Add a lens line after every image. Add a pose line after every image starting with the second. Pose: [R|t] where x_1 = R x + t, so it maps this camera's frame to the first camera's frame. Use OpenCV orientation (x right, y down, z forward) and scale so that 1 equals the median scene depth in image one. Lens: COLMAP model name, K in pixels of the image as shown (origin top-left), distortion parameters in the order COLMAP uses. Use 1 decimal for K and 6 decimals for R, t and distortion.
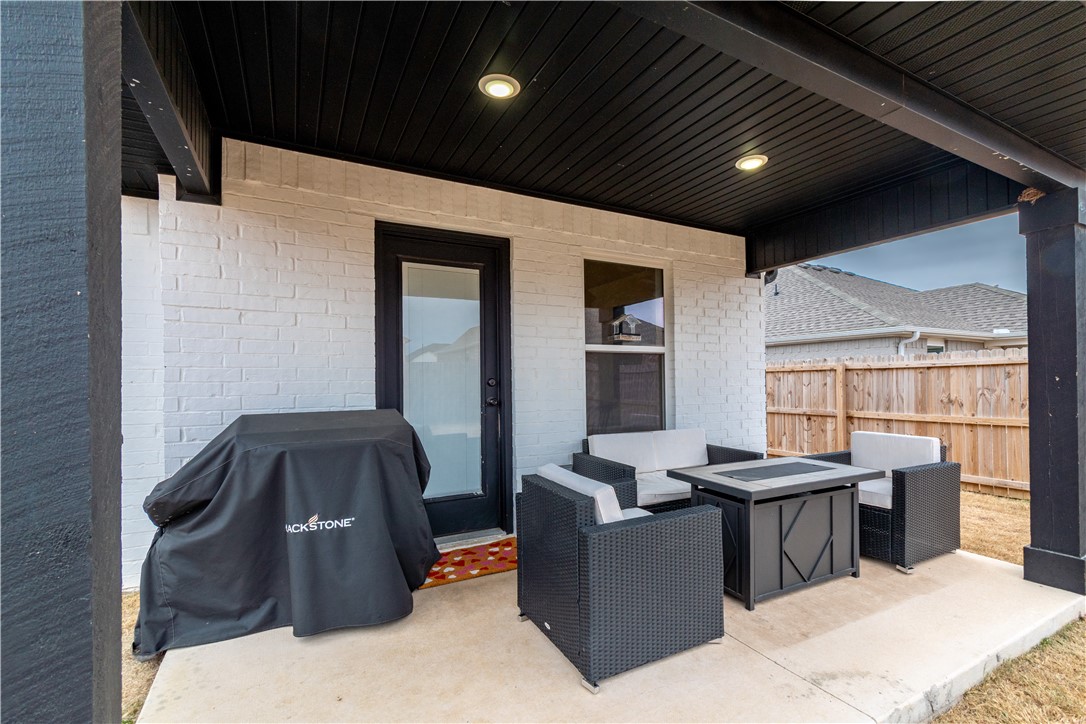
lens RADIAL K [[488.2, 0, 545.8], [0, 488.2, 381.1], [0, 0, 1]] dist [-0.002677, -0.000254]
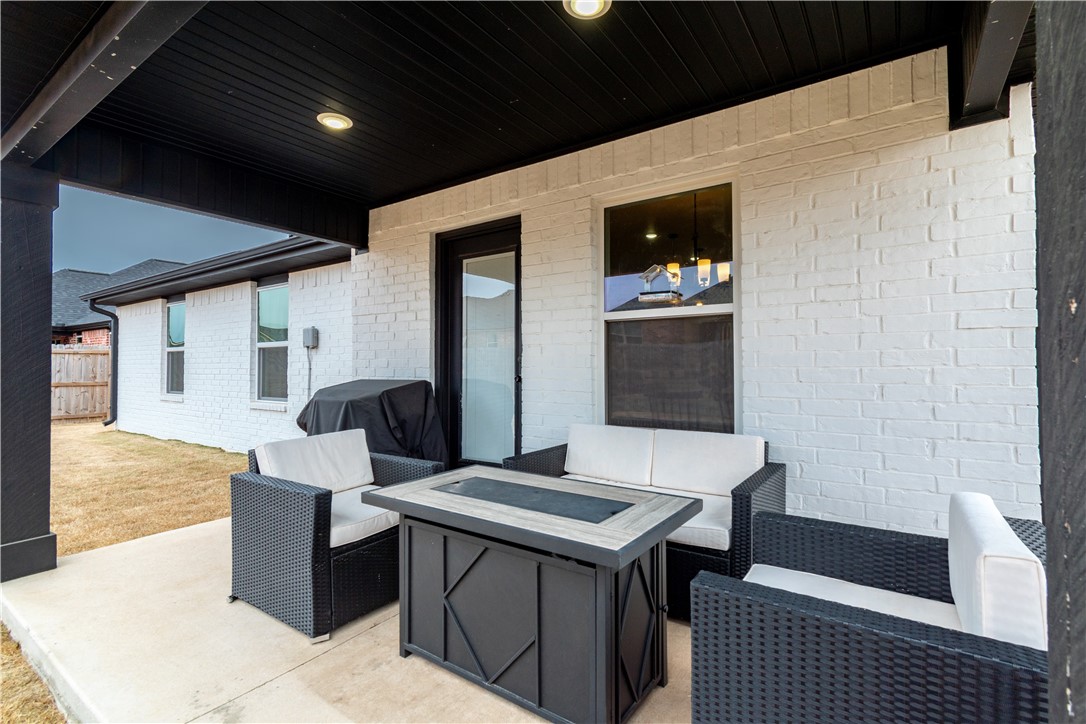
lens RADIAL K [[486.4, 0, 543.0], [0, 486.4, 362.0], [0, 0, 1]] dist [0.002203, 0.000200]
pose [[0.475628, 0.000799, -0.879646, 0.827794], [0.000367, 0.999999, 0.001108, 0.007477], [0.879647, -0.000850, 0.475627, 0.576336]]
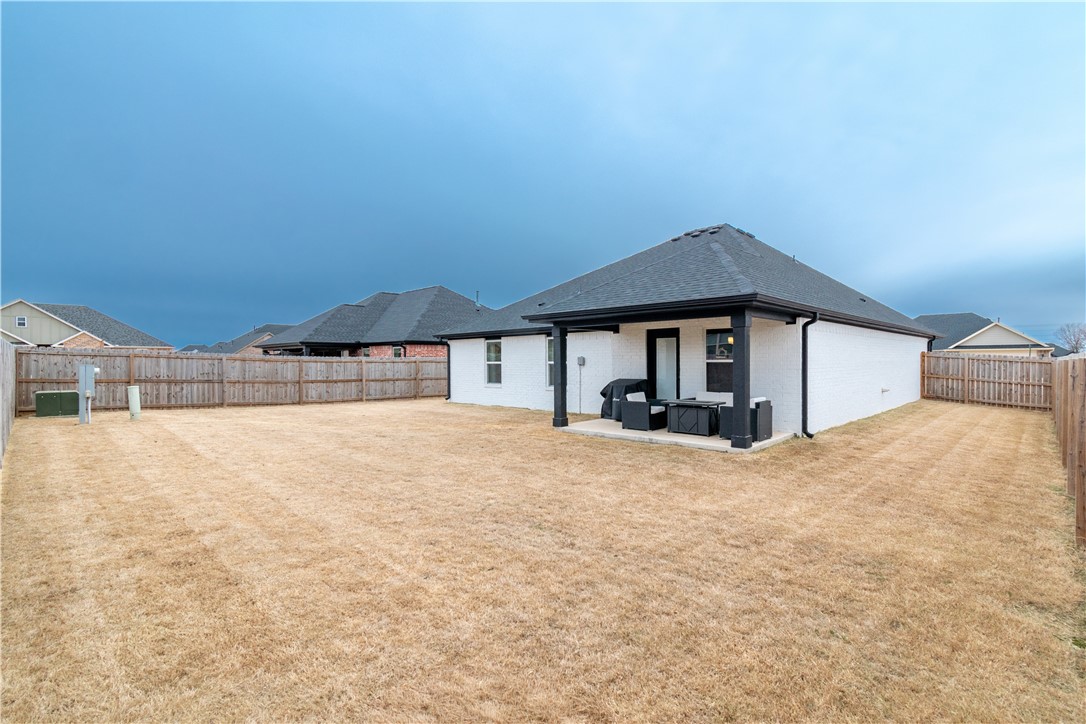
lens RADIAL K [[486.4, 0, 543.0], [0, 486.4, 362.0], [0, 0, 1]] dist [0.002203, 0.000200]
pose [[0.280047, 0.004708, -0.959975, 2.792579], [-0.000882, 0.999989, 0.004647, -0.083605], [0.959986, -0.000455, 0.280048, -0.775417]]
